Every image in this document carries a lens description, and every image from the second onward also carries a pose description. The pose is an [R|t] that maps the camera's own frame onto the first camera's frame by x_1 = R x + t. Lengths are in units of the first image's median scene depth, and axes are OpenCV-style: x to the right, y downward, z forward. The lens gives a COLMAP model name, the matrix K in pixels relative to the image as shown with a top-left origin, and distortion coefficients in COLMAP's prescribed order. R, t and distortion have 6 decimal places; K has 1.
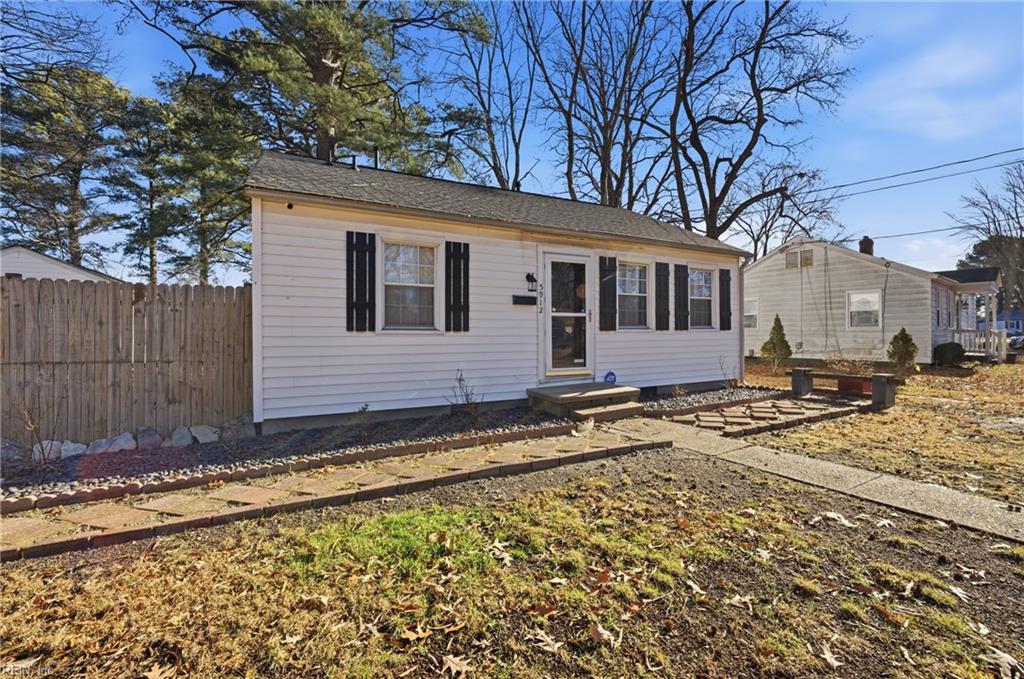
lens RADIAL K [[412.4, 0, 514.0], [0, 412.4, 335.3], [0, 0, 1]] dist [-0.011859, 0.000287]
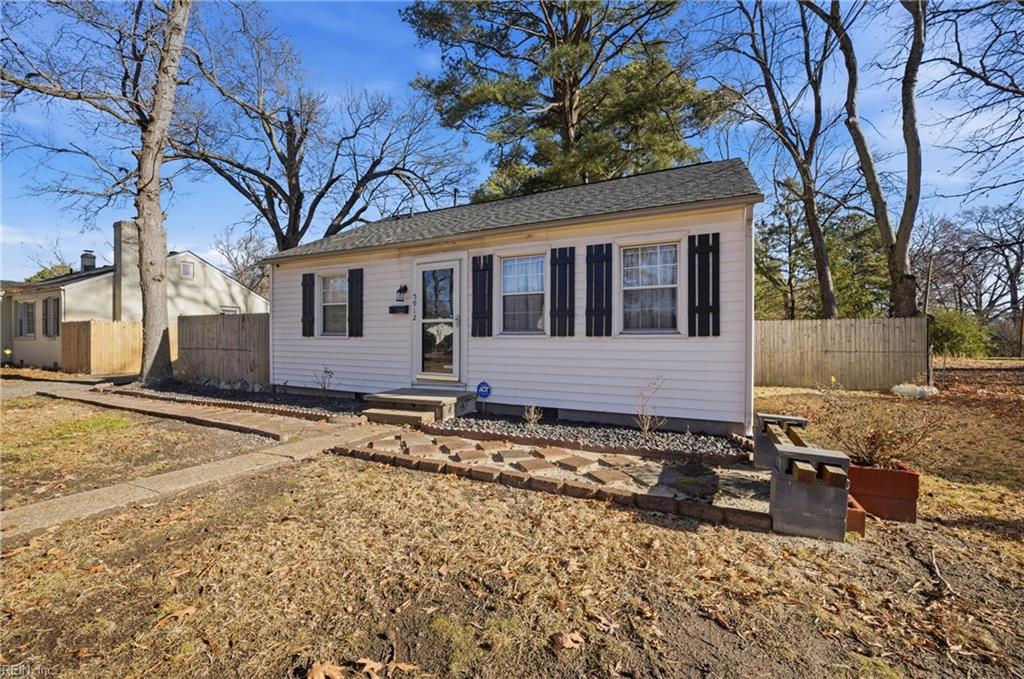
lens RADIAL K [[412.4, 0, 514.0], [0, 412.4, 335.3], [0, 0, 1]] dist [-0.011859, 0.000287]
pose [[0.597885, 0.001124, -0.801581, 1.012132], [-0.009128, 0.999944, -0.005406, -0.009663], [0.801530, 0.010549, 0.597862, 0.515681]]
